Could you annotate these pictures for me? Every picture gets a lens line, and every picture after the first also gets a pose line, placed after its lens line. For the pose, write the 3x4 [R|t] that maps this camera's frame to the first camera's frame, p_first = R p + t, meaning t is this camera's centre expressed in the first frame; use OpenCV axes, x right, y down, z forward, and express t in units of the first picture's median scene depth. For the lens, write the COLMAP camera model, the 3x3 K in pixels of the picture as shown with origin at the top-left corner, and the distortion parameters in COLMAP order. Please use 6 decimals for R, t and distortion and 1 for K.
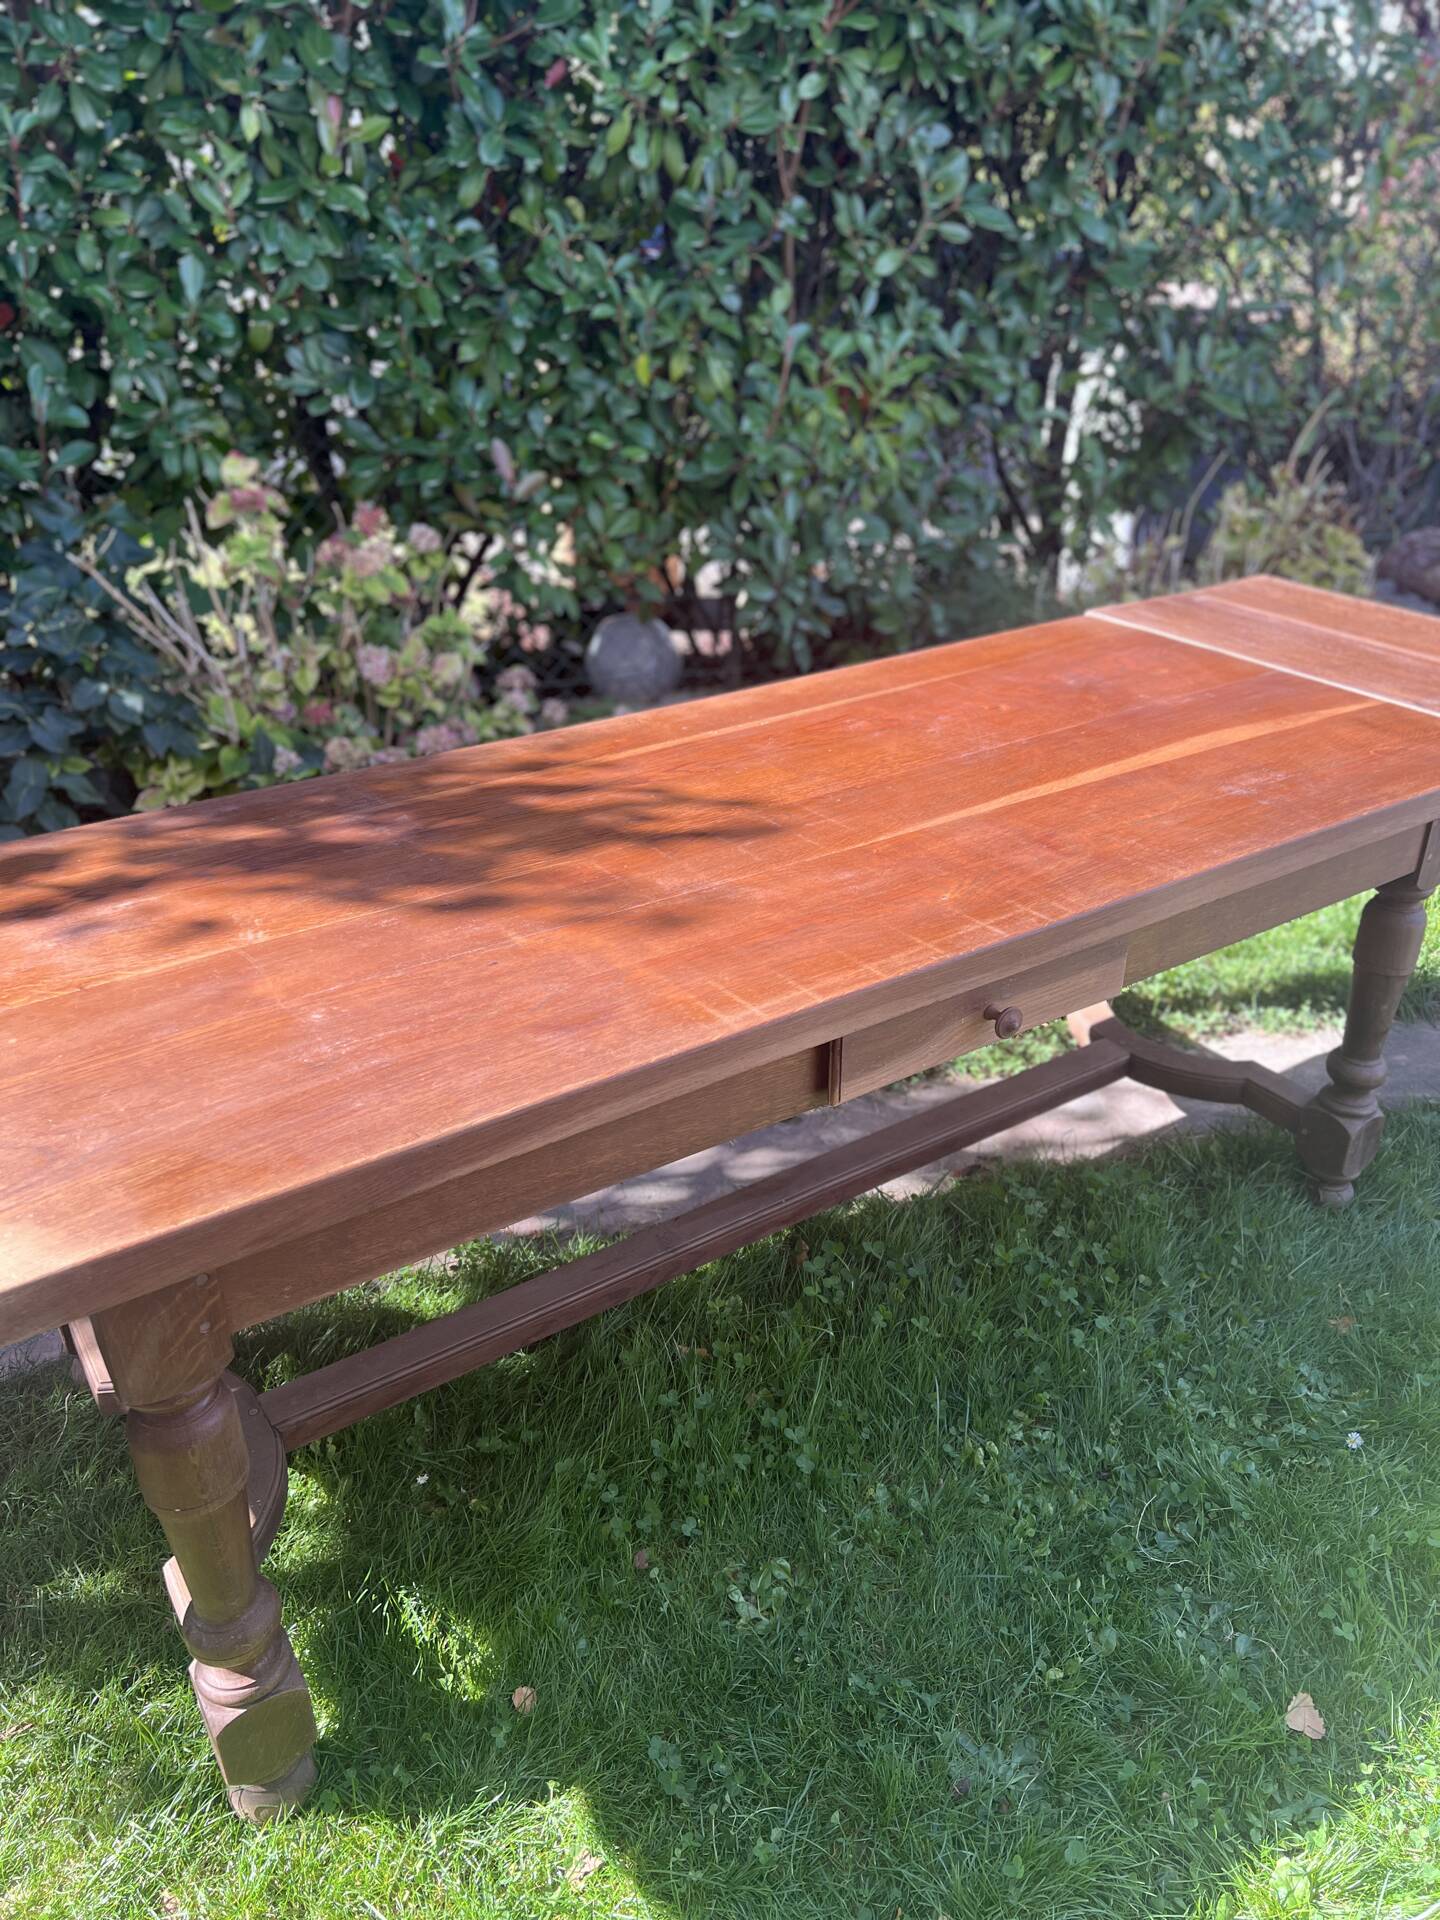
lens RADIAL K [[1445.5, 0, 720.0], [0, 1445.5, 960.0], [0, 0, 1]] dist [0.032397, -0.028991]
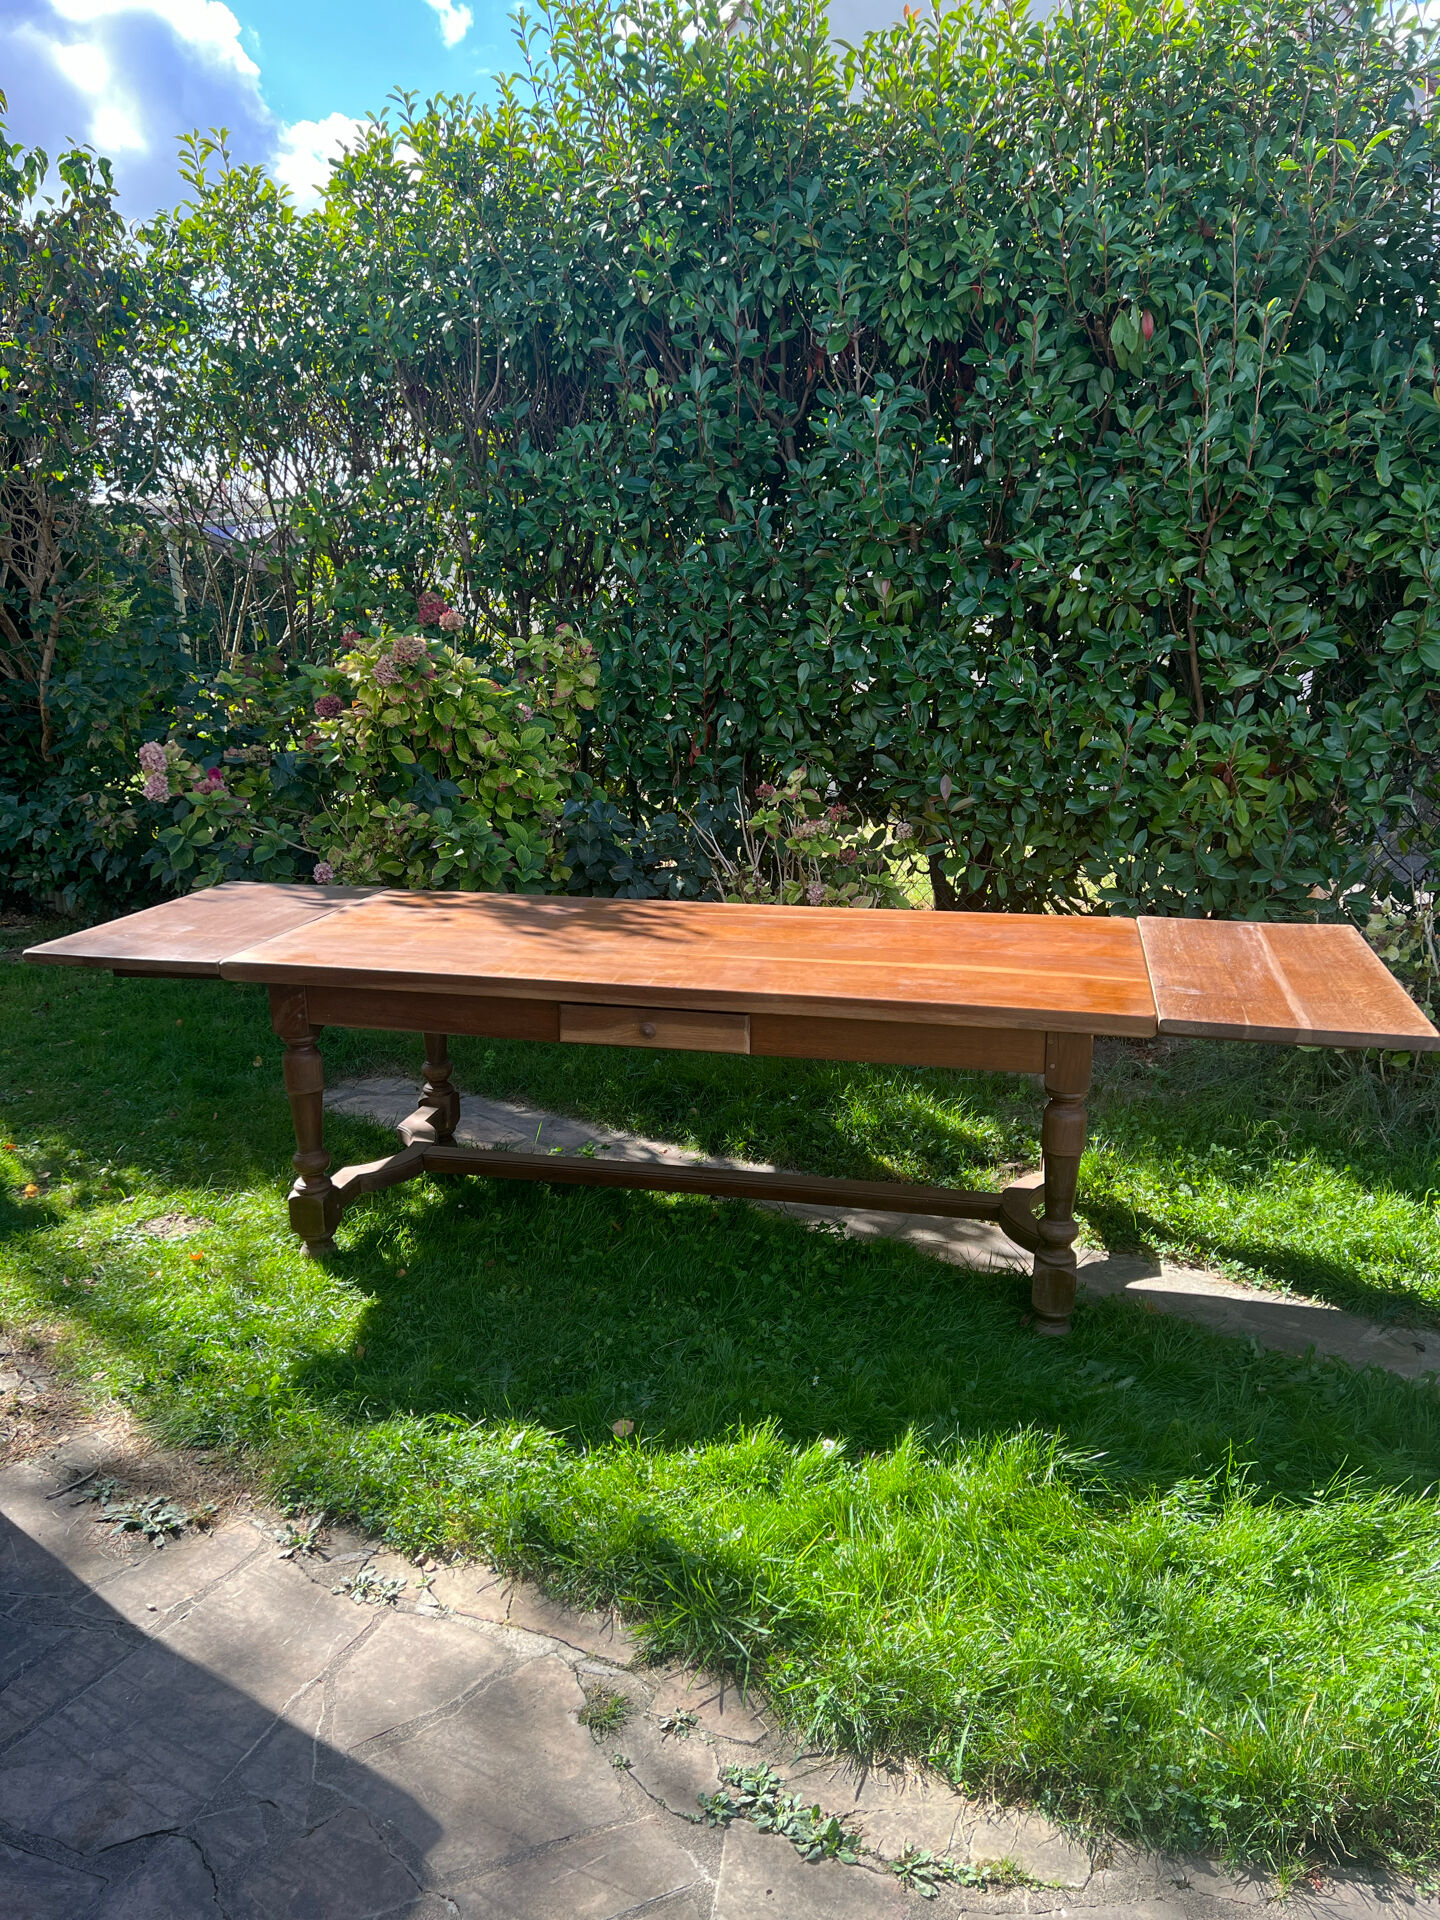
lens RADIAL K [[1431.2, 0, 714.6], [0, 1431.2, 970.1], [0, 0, 1]] dist [0.016924, -0.001397]
pose [[0.675375, 0.183281, -0.714337, 0.861159], [-0.339862, 0.936988, -0.080917, 0.047726], [0.654494, 0.297425, 0.695108, -0.173186]]
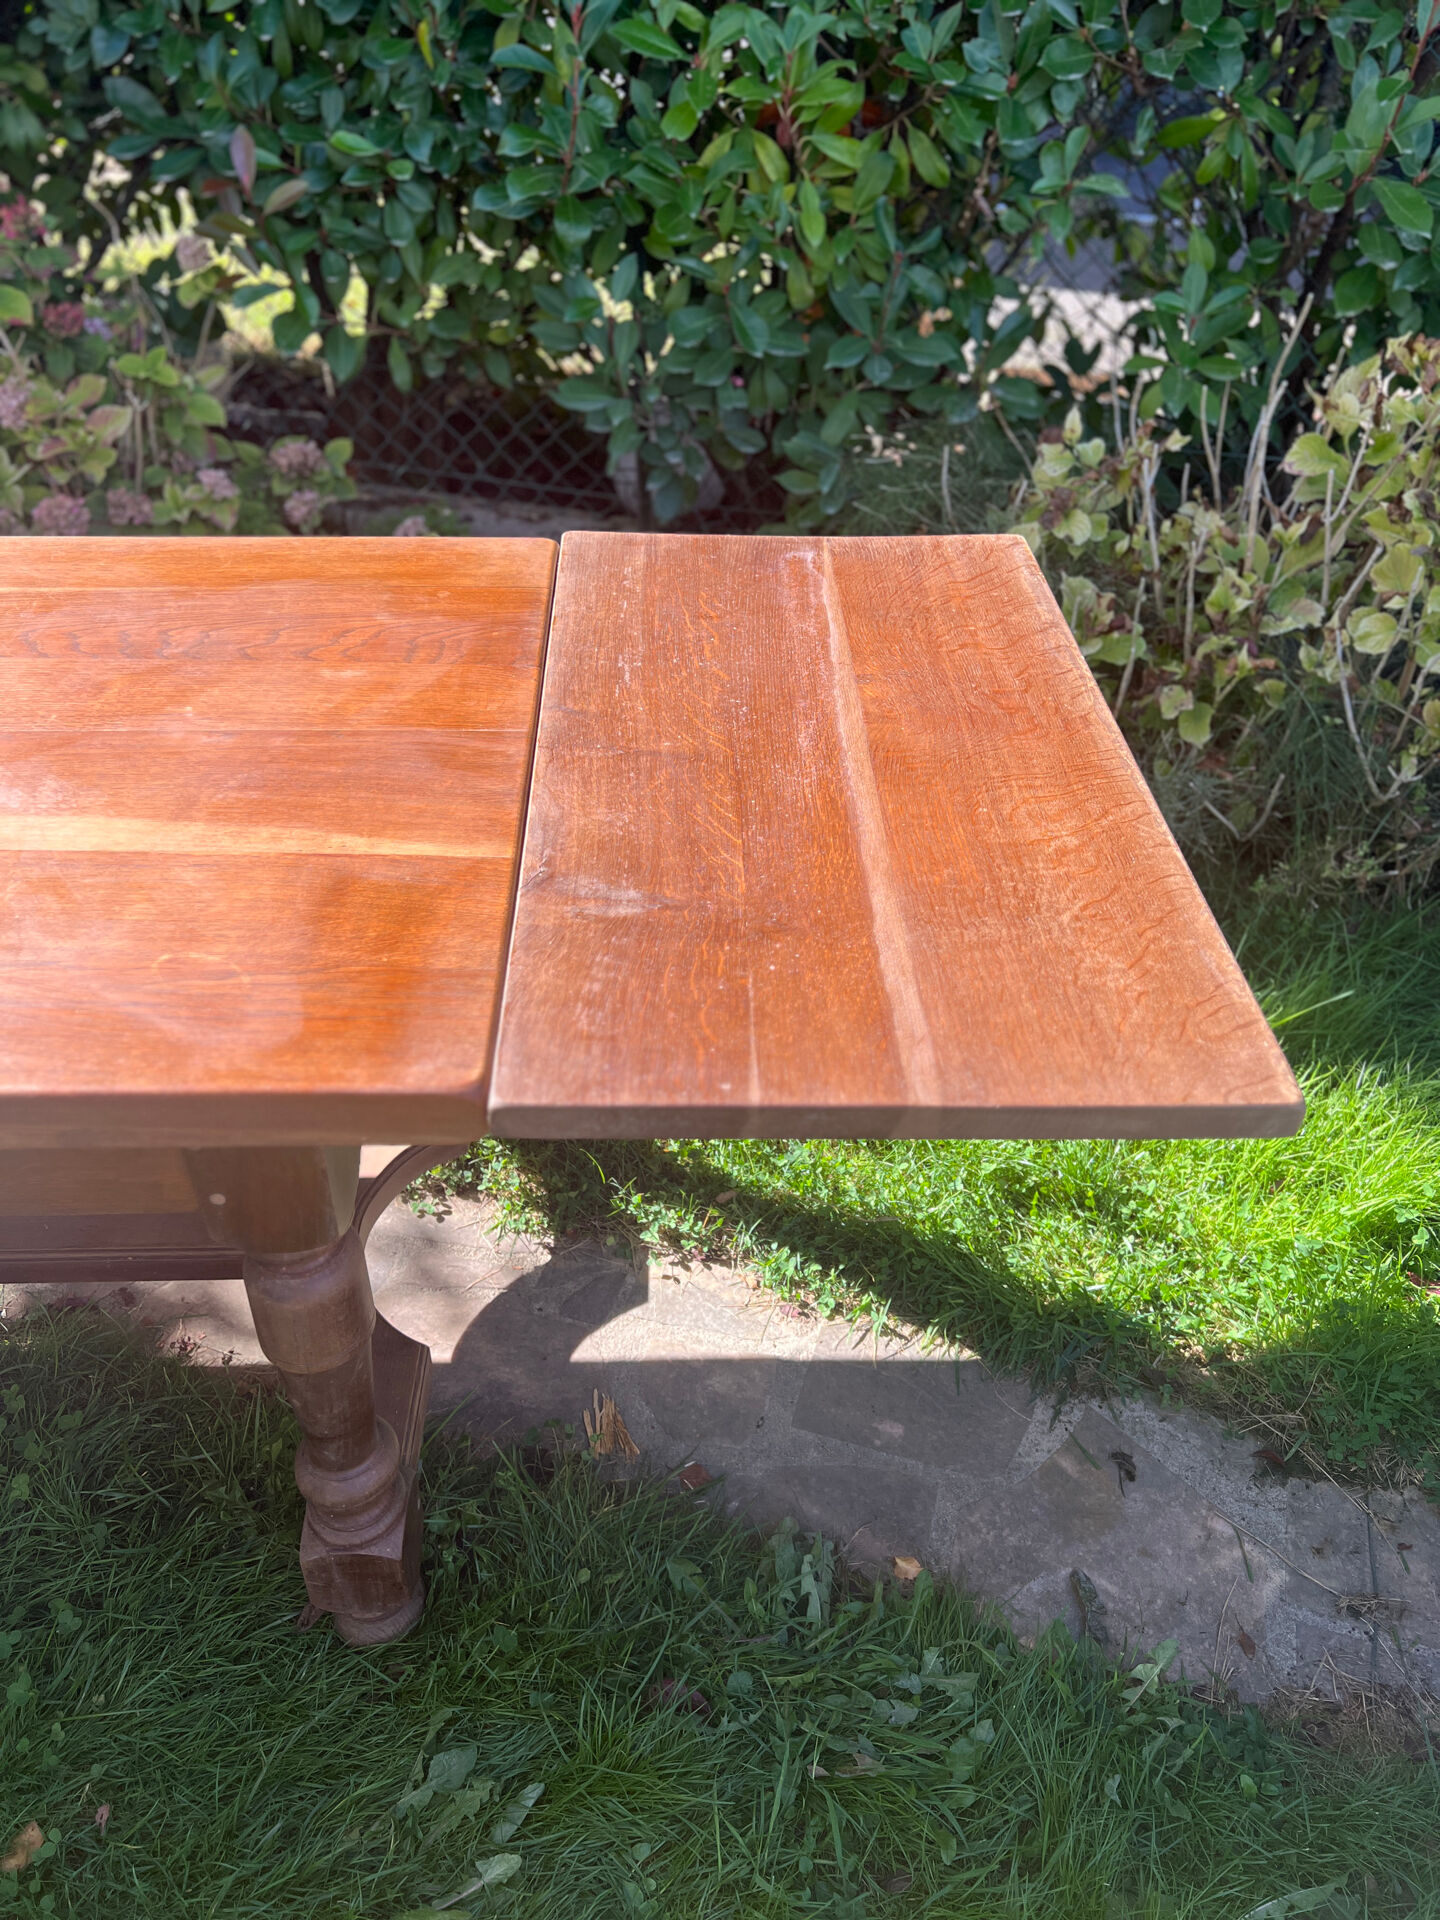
lens RADIAL K [[1436.4, 0, 719.3], [0, 1436.4, 965.7], [0, 0, 1]] dist [0.059249, -0.062416]
pose [[0.846090, 0.340588, -0.410039, 0.544326], [-0.268771, 0.936889, 0.223610, -0.199885], [0.460320, -0.078988, 0.884232, 0.441579]]
